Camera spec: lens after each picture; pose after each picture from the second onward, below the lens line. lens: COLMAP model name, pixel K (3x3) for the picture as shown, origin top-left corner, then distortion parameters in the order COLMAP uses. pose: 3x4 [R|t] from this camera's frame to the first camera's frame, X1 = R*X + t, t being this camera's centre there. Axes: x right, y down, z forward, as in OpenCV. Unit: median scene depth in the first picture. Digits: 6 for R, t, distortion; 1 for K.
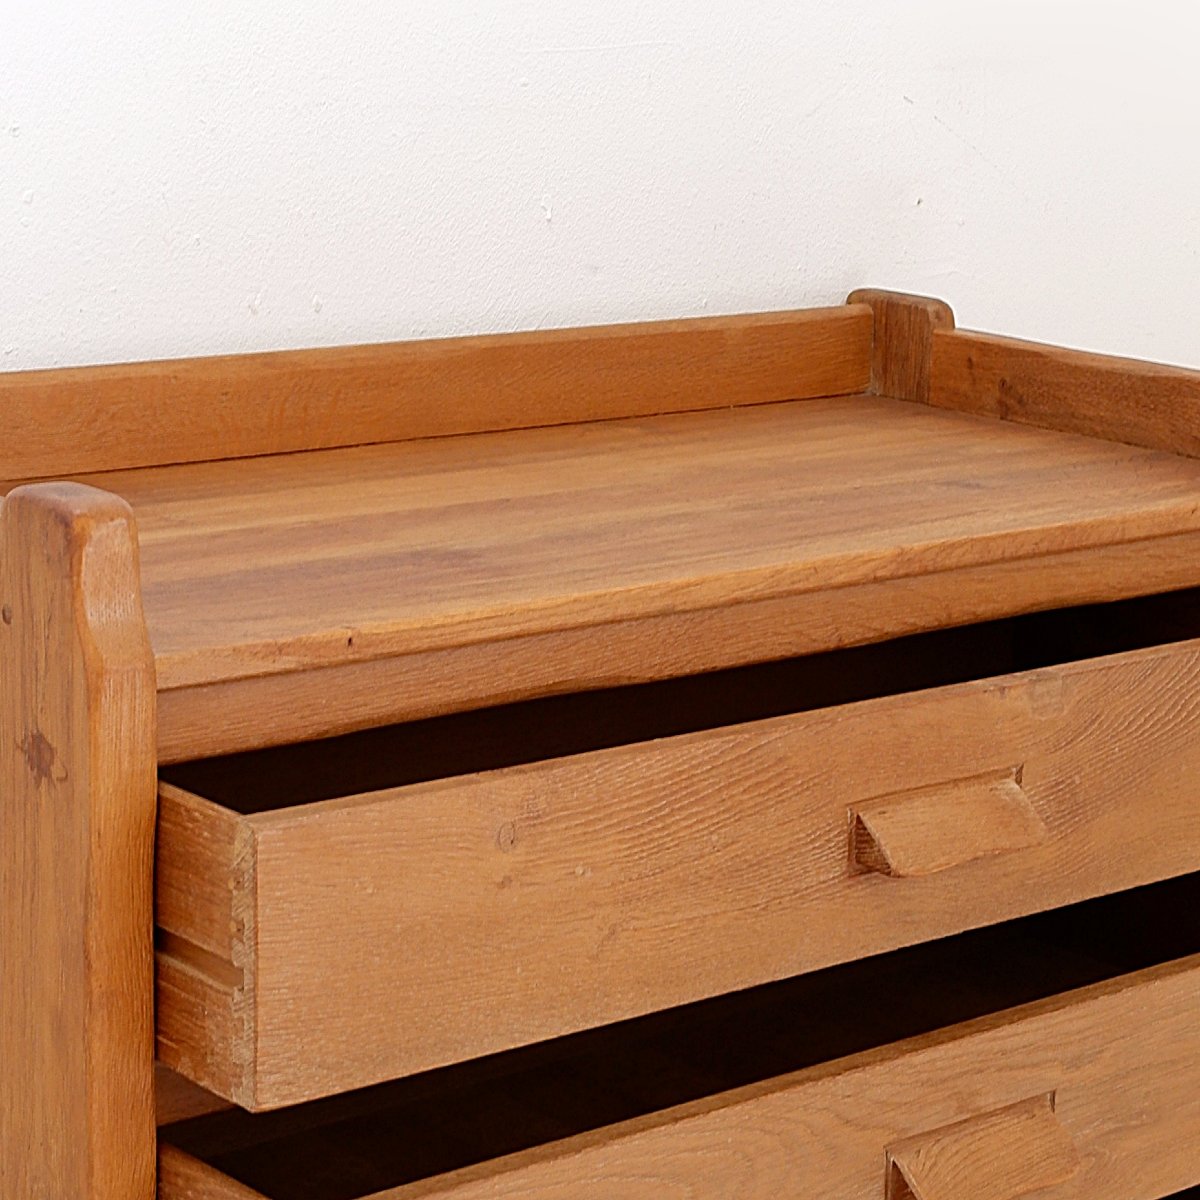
lens RADIAL K [[3104.0, 0, 600.0], [0, 3104.0, 600.0], [0, 0, 1]] dist [-0.035756, 0.368828]
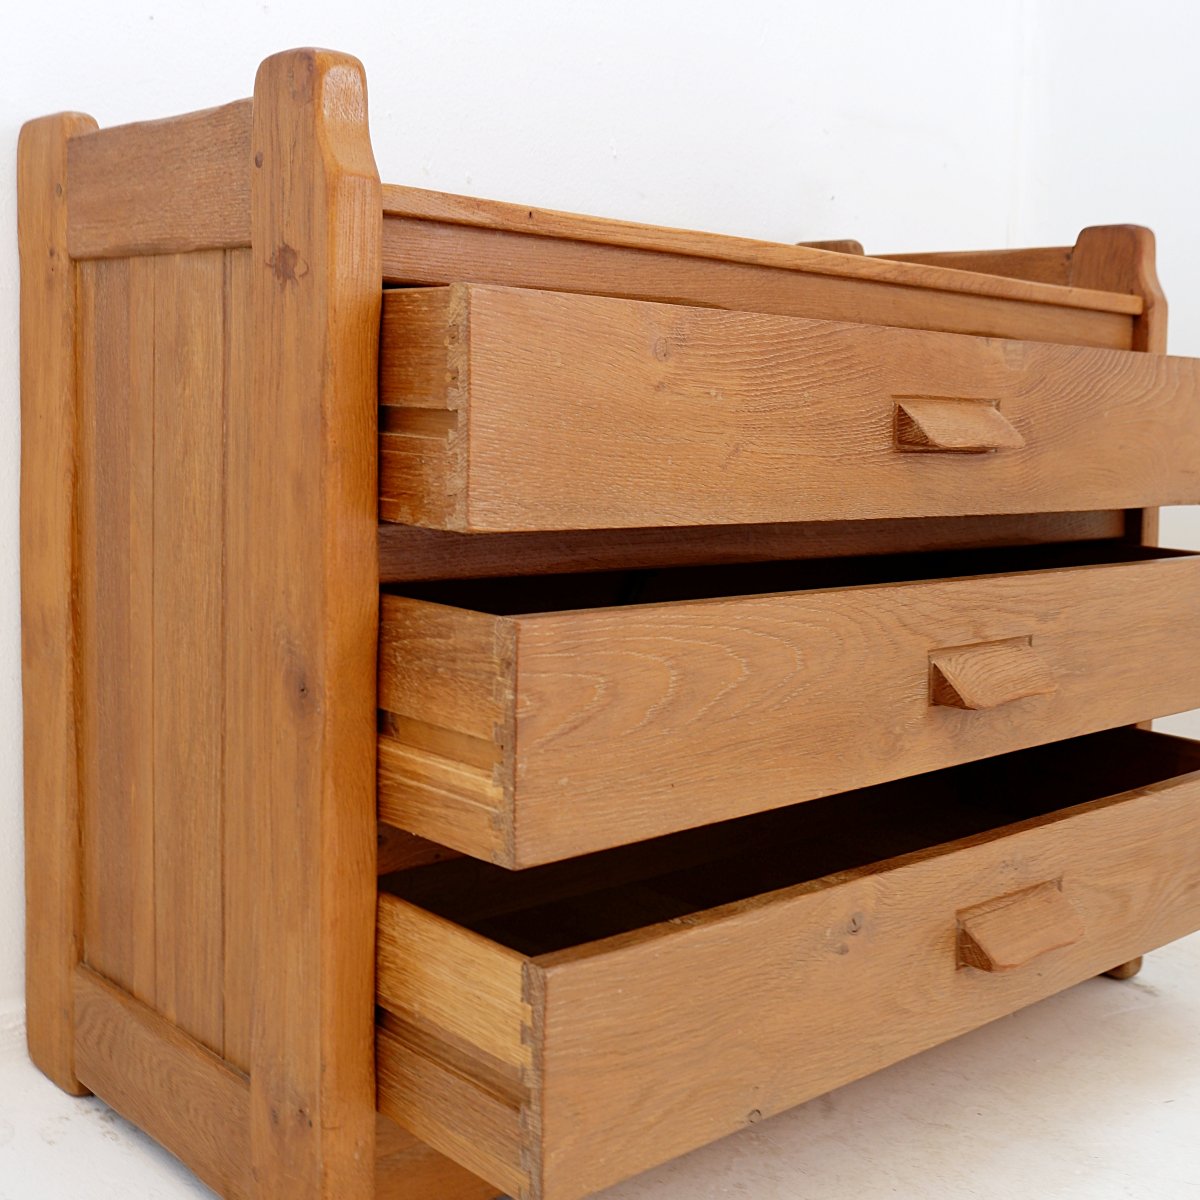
lens RADIAL K [[1495.8, 0, 600.0], [0, 1495.8, 600.0], [0, 0, 1]] dist [-0.036359, 0.096179]
pose [[0.999166, -0.006942, 0.040247, -0.081095], [0.010253, 0.996525, -0.082663, 0.230641], [-0.039534, 0.083007, 0.995764, 0.420442]]
